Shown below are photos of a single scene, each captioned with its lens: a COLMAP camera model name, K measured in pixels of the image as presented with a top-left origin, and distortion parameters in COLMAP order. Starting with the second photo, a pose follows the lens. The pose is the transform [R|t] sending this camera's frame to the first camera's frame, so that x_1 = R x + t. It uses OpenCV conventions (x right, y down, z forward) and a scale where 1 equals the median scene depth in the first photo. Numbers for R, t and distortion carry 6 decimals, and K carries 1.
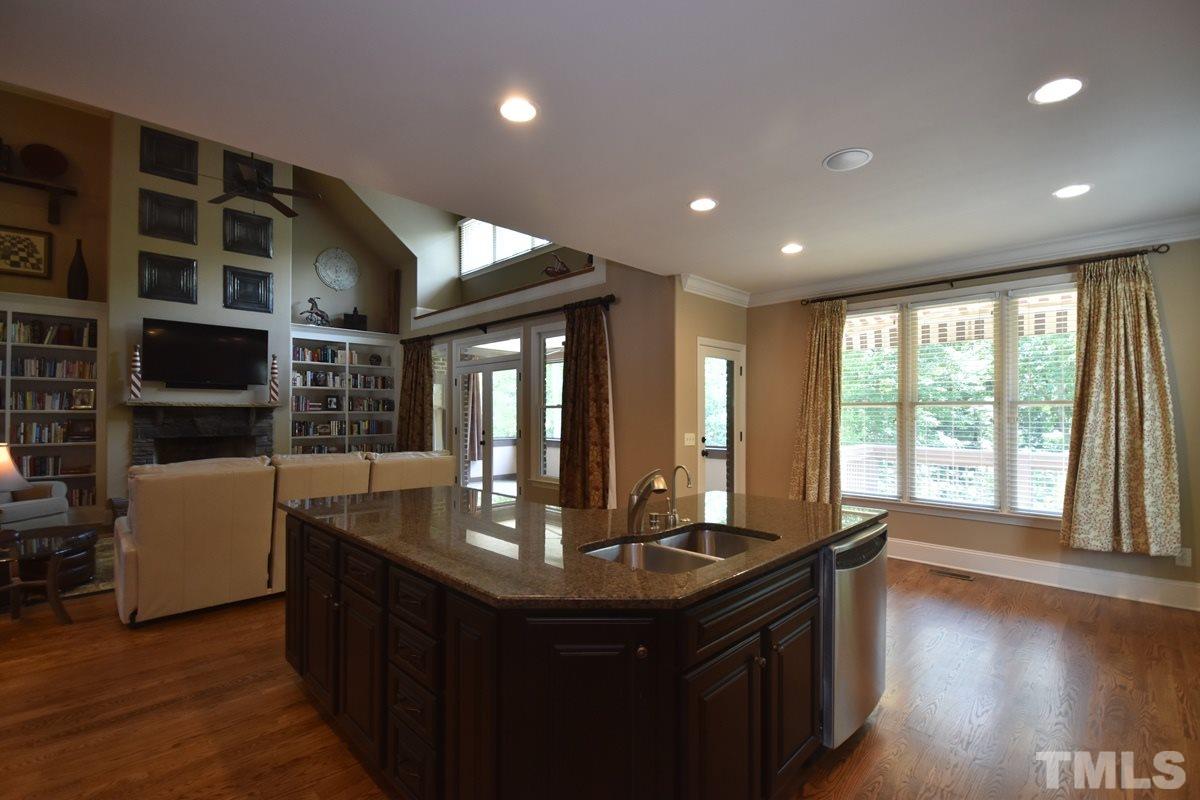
lens RADIAL K [[530.6, 0, 601.6], [0, 530.6, 408.8], [0, 0, 1]] dist [0.014816, -0.013374]
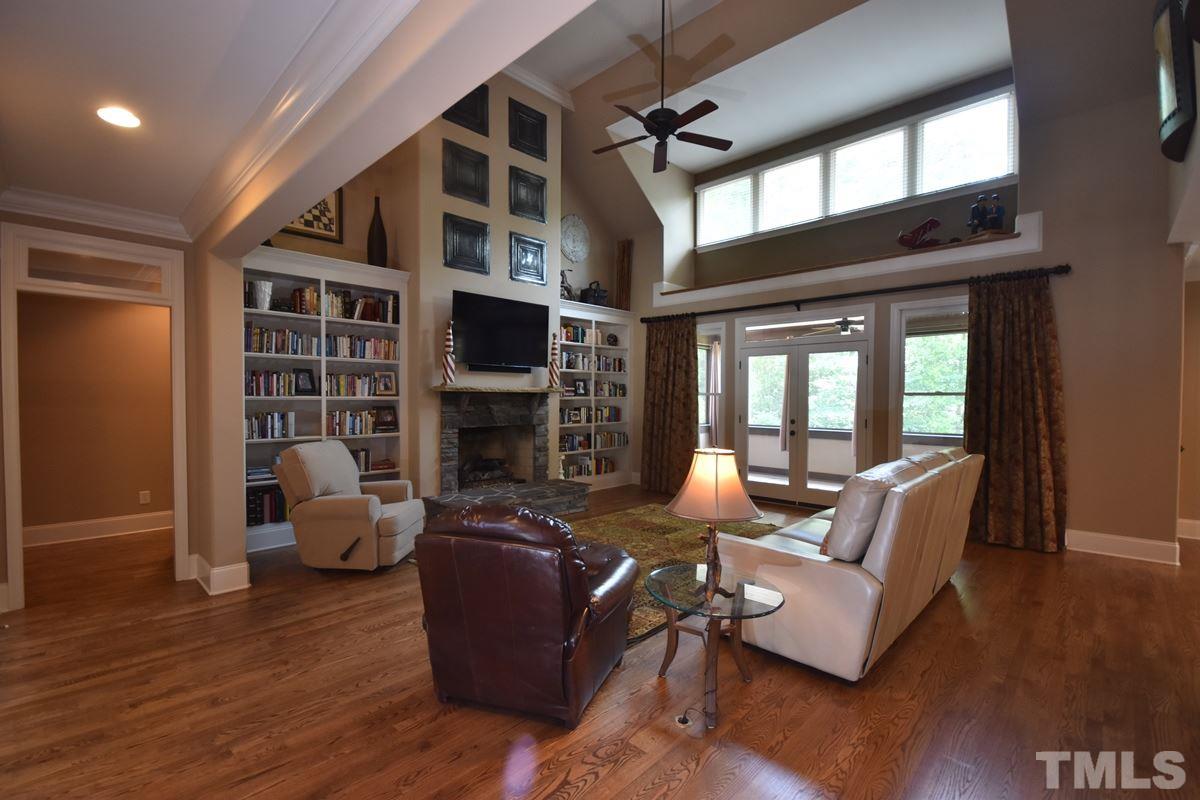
lens RADIAL K [[530.6, 0, 601.6], [0, 530.6, 408.8], [0, 0, 1]] dist [0.014816, -0.013374]
pose [[0.999762, 0.001907, 0.021746, -0.595809], [-0.002666, 0.999385, 0.034964, -0.007822], [-0.021666, -0.035014, 0.999152, 0.115058]]
